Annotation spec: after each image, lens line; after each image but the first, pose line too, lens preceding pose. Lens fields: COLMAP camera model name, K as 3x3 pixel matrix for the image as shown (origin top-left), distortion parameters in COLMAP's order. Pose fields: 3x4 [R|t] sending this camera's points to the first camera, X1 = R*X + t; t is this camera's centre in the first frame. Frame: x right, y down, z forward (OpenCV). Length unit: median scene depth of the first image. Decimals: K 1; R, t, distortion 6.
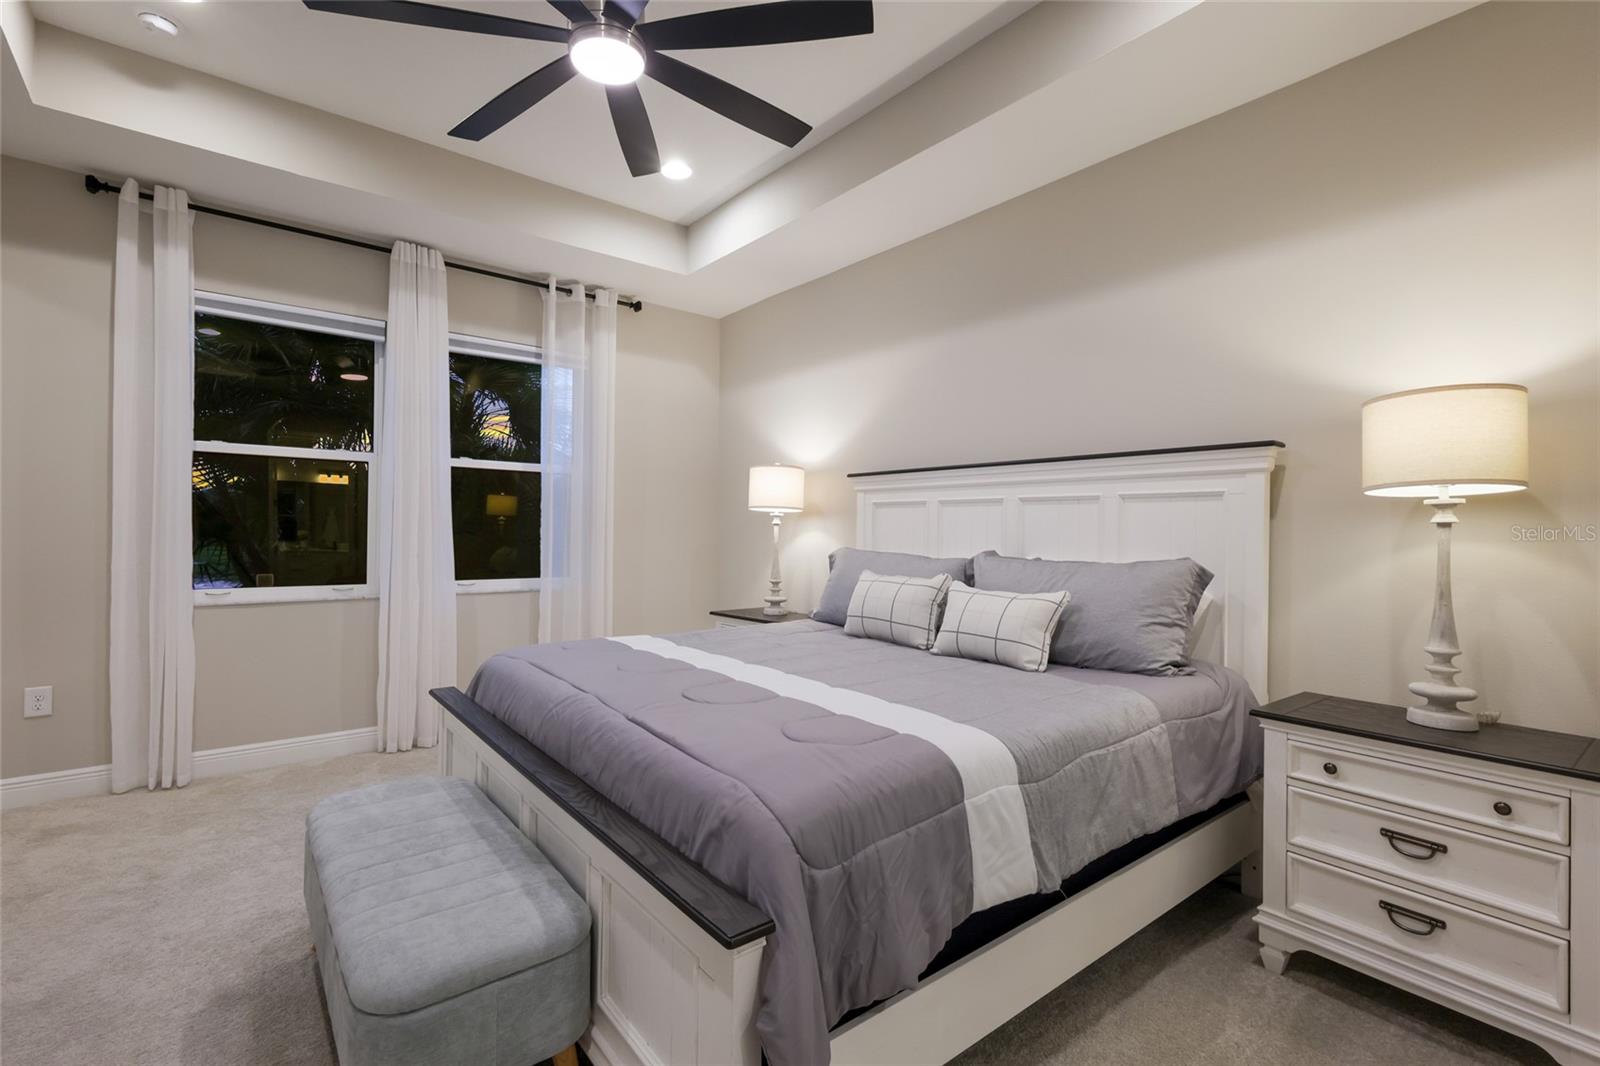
lens RADIAL K [[701.4, 0, 796.7], [0, 701.4, 533.4], [0, 0, 1]] dist [0.008553, -0.000168]
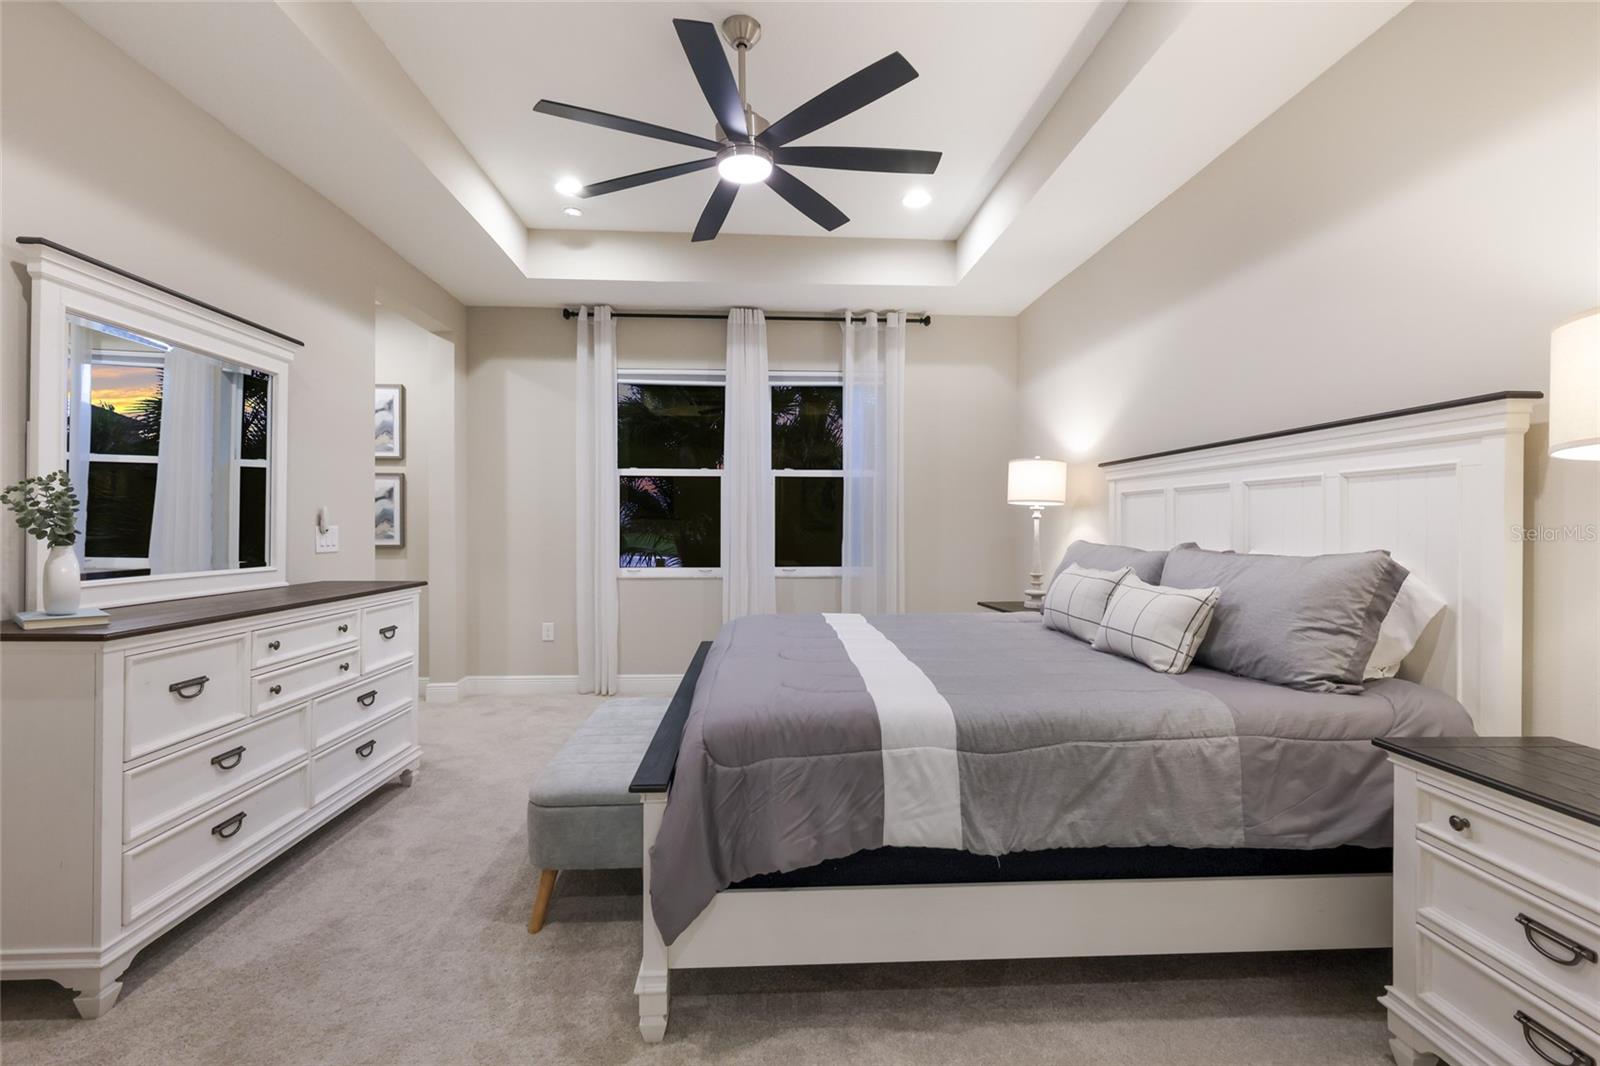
lens RADIAL K [[696.8, 0, 800.0], [0, 696.8, 533.0], [0, 0, 1]] dist [0.002997, -0.000071]
pose [[0.825856, -0.004046, -0.563867, 0.438142], [0.005526, 0.999984, 0.000918, 0.010314], [0.563854, -0.003874, 0.825865, -0.018877]]
